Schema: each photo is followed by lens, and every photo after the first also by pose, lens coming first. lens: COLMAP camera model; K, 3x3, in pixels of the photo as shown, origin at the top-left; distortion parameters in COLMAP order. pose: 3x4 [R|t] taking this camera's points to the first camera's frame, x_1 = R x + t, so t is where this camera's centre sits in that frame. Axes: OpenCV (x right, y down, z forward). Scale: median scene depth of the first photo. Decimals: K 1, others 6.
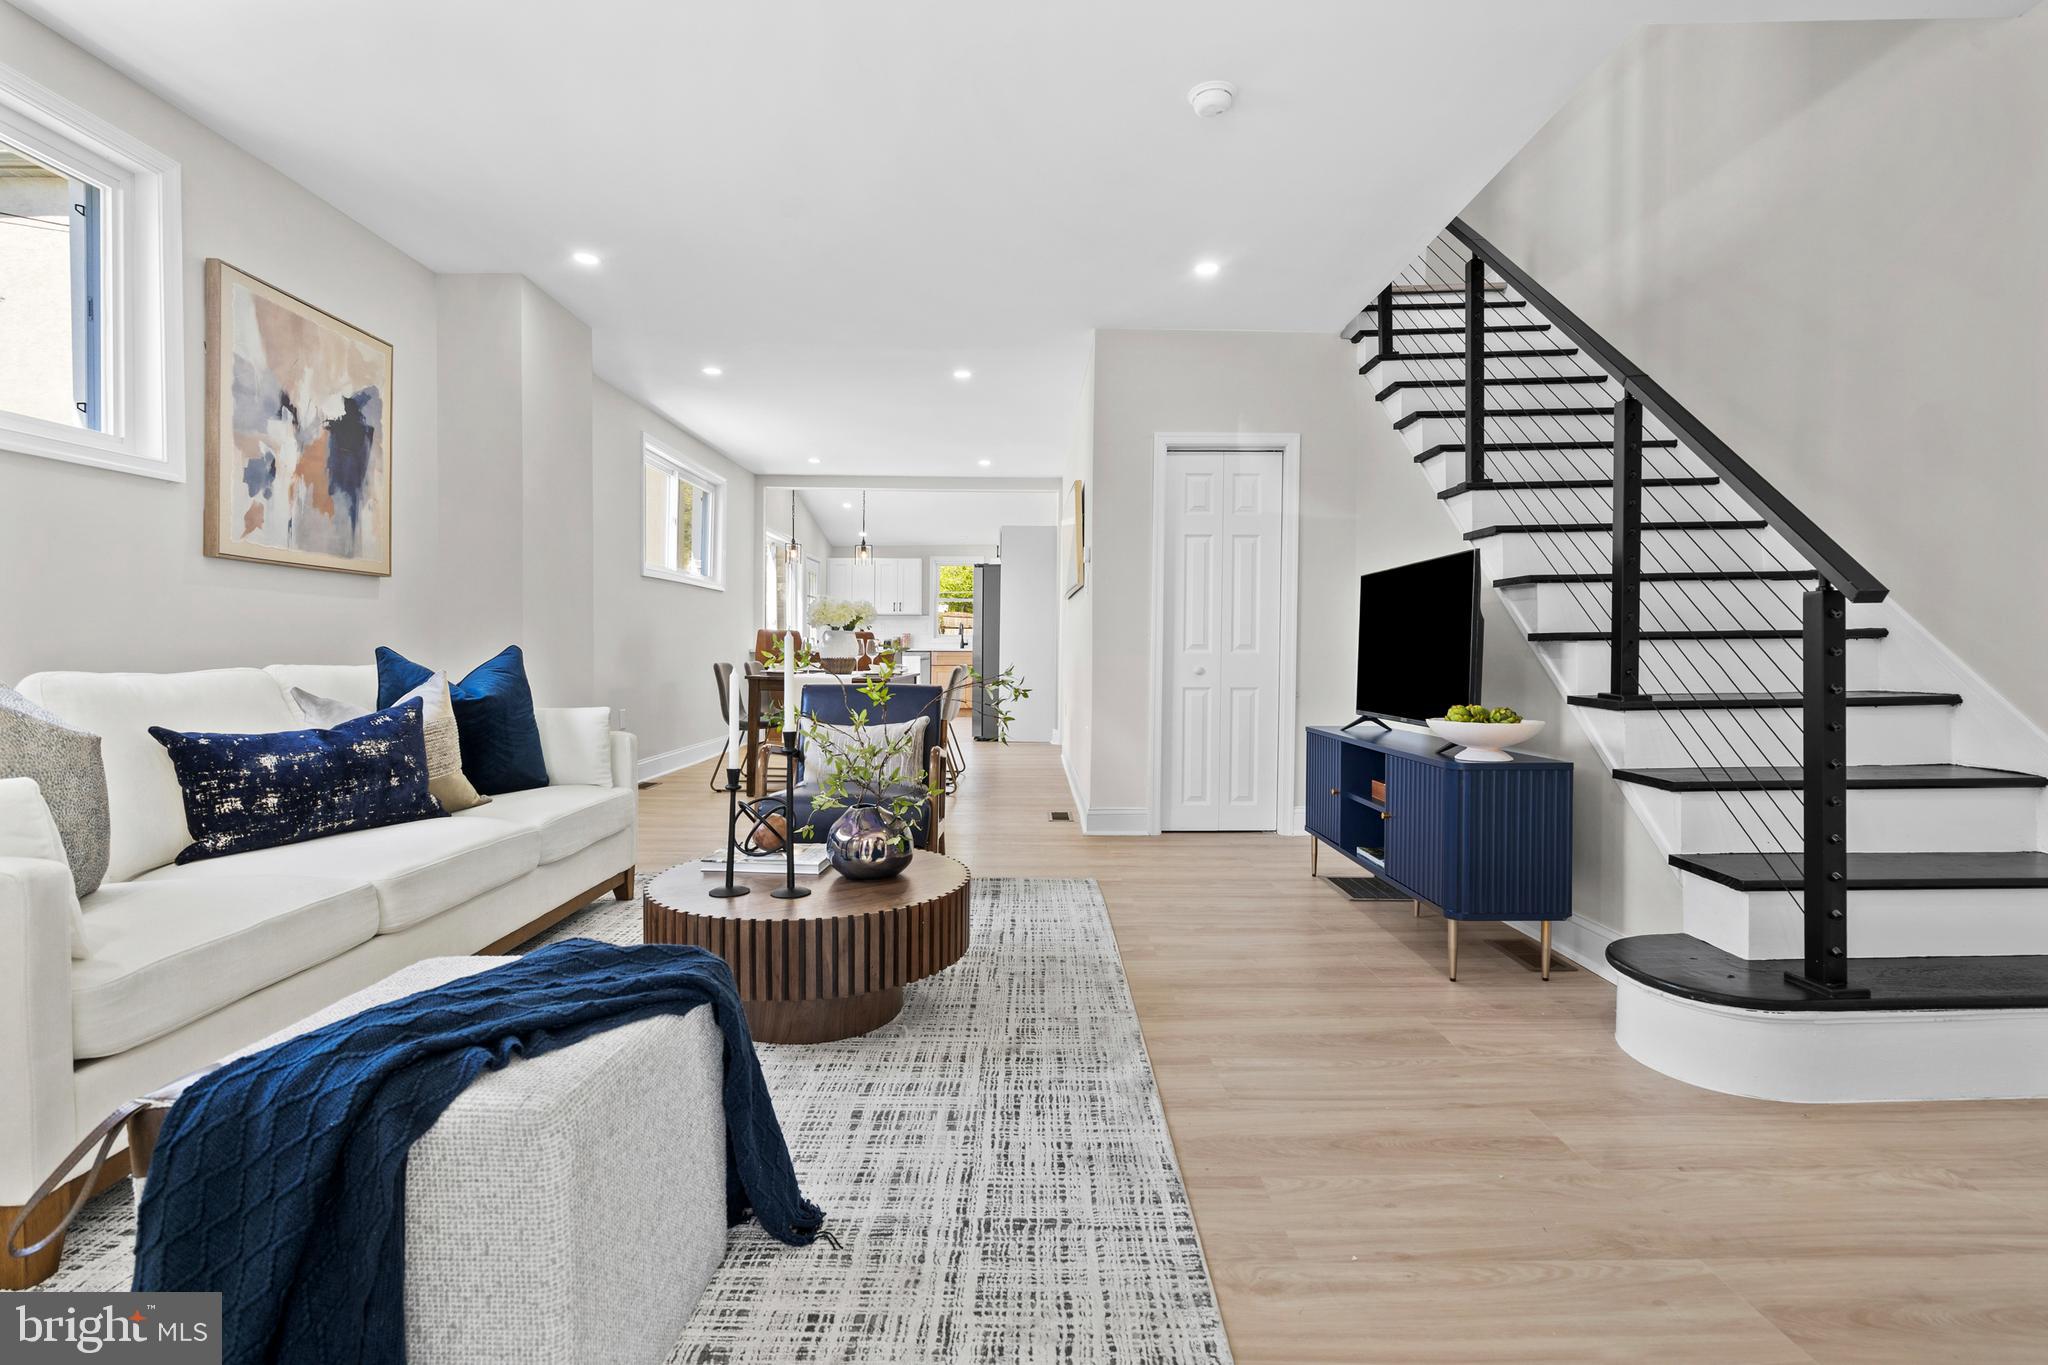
lens RADIAL K [[941.4, 0, 1032.1], [0, 941.4, 670.5], [0, 0, 1]] dist [-0.002760, 0.000142]
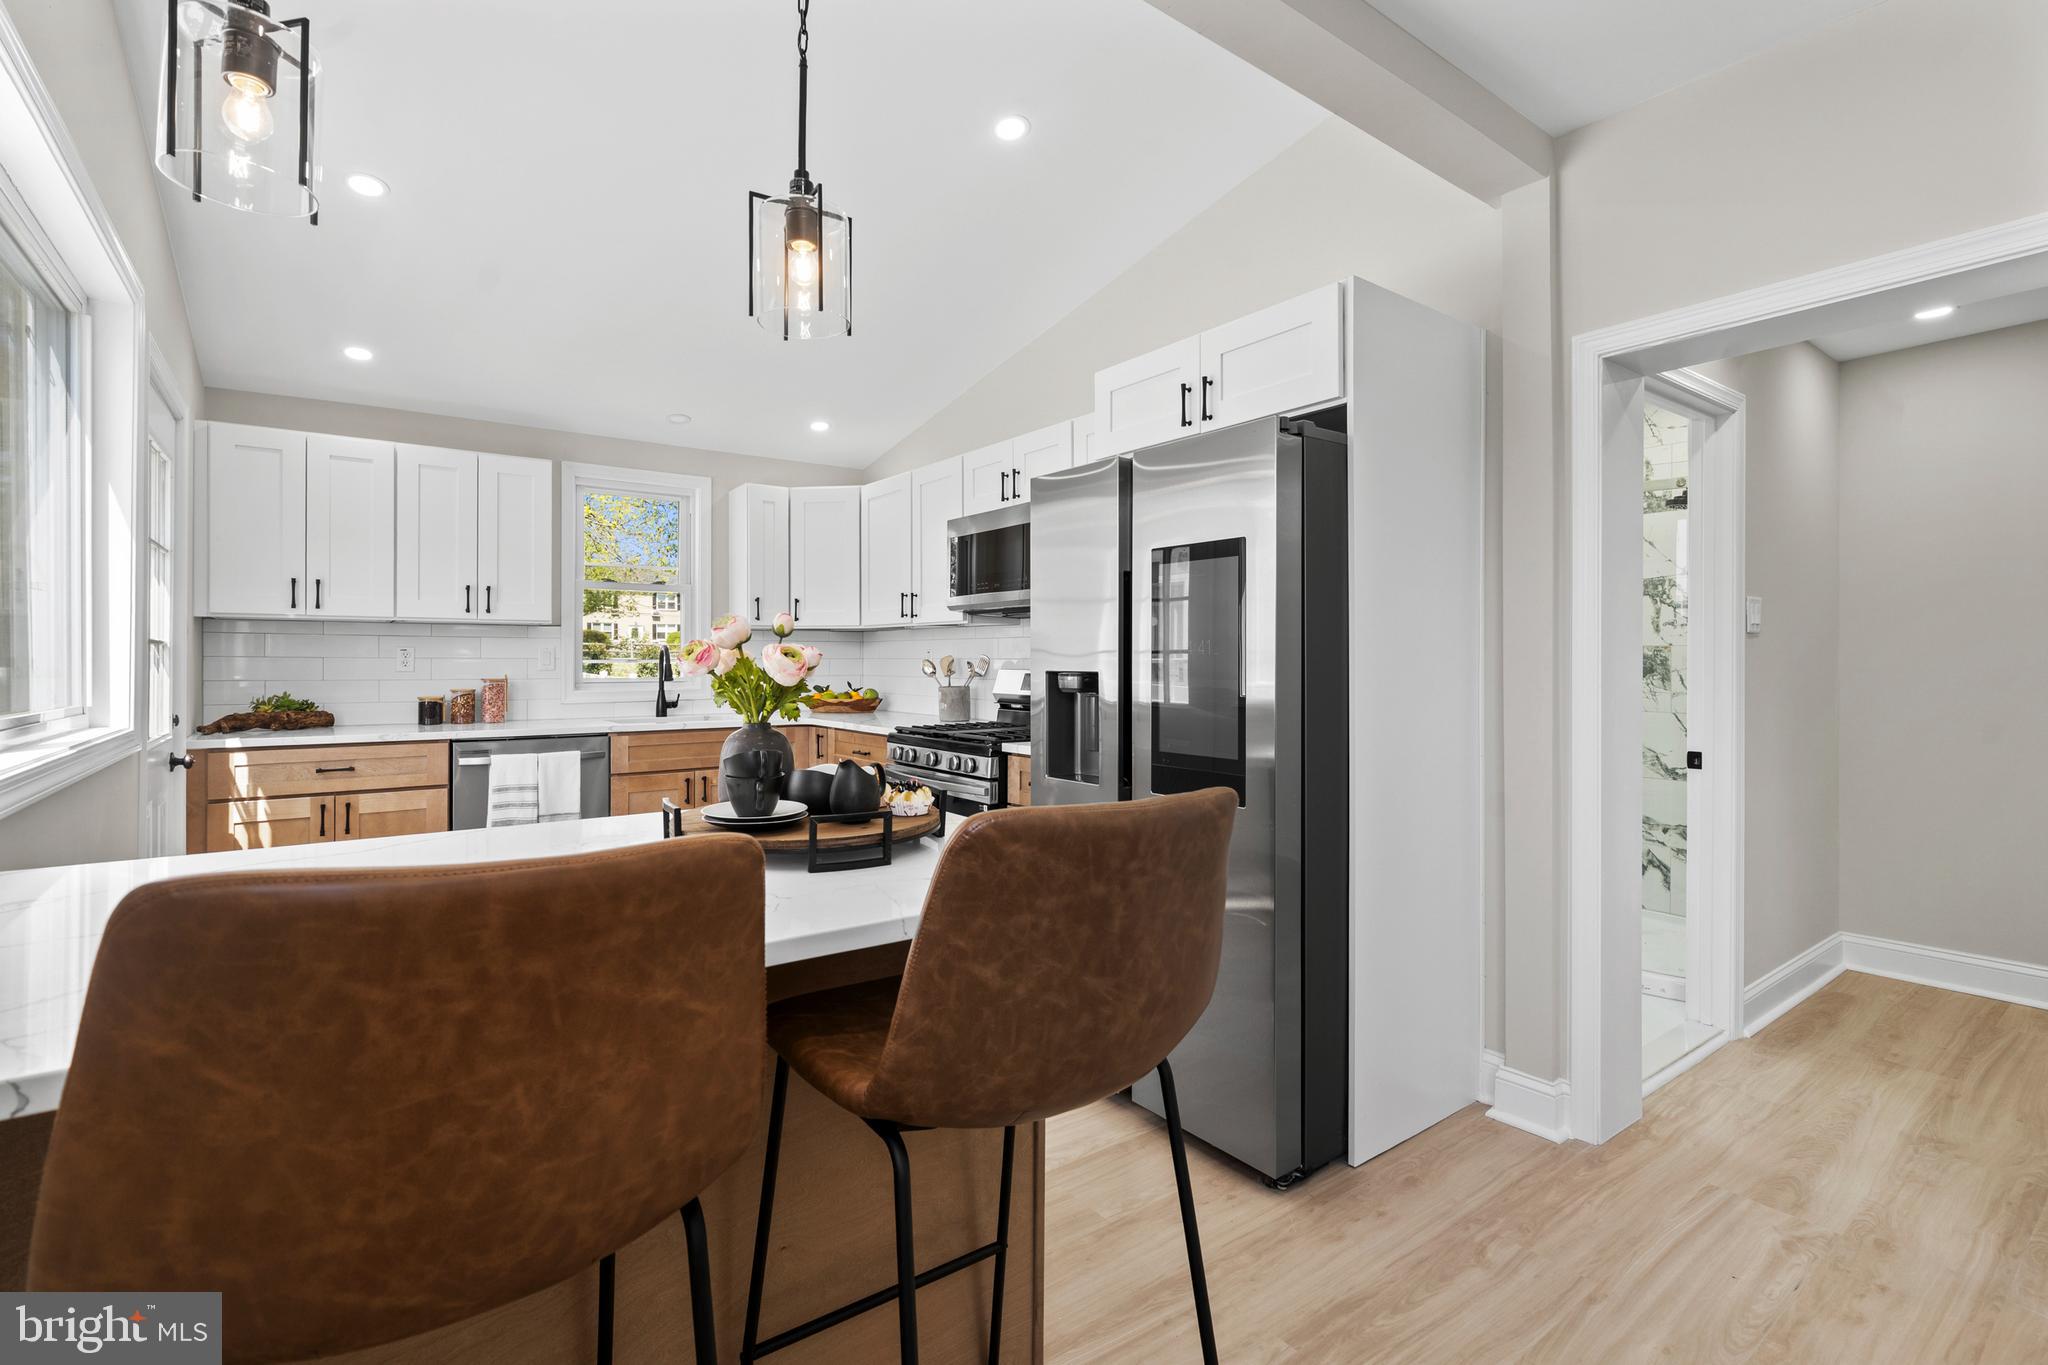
lens RADIAL K [[934.0, 0, 1015.5], [0, 934.0, 661.4], [0, 0, 1]] dist [-0.002563, 0.000581]
pose [[0.812717, -0.002117, 0.582654, -0.751234], [0.016112, 0.999693, -0.018841, -0.154064], [-0.582436, 0.024700, 0.812502, 2.623190]]
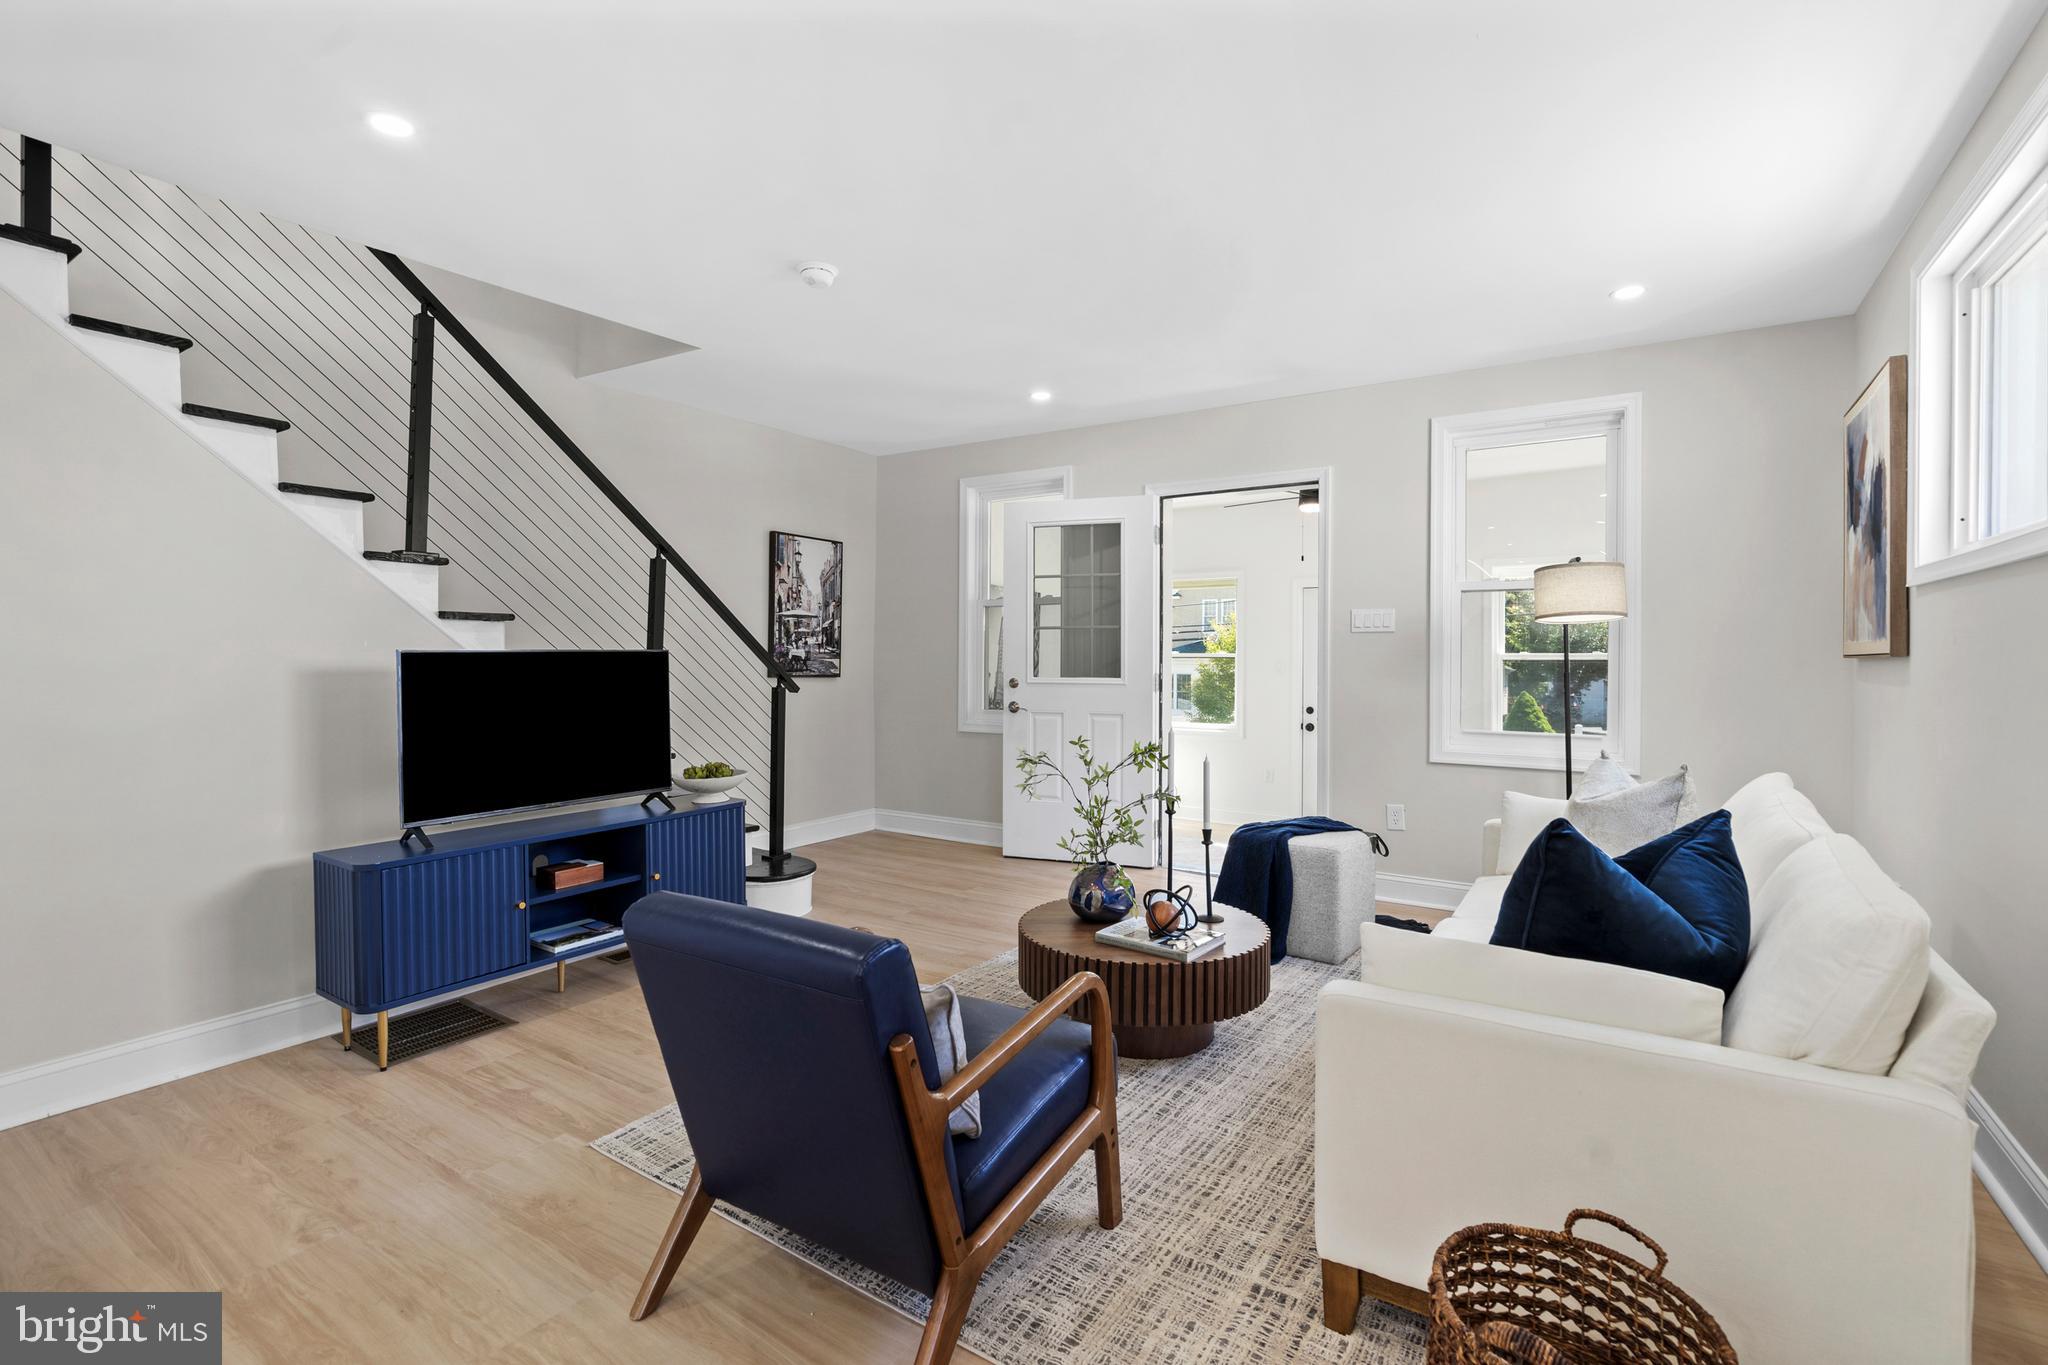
lens RADIAL K [[943.0, 0, 1023.4], [0, 943.0, 652.9], [0, 0, 1]] dist [-0.001288, 0.000156]
pose [[-0.825729, -0.009497, 0.563986, -0.654879], [0.001919, 0.999805, 0.019646, -0.142845], [-0.564063, 0.017305, -0.825550, 1.713976]]
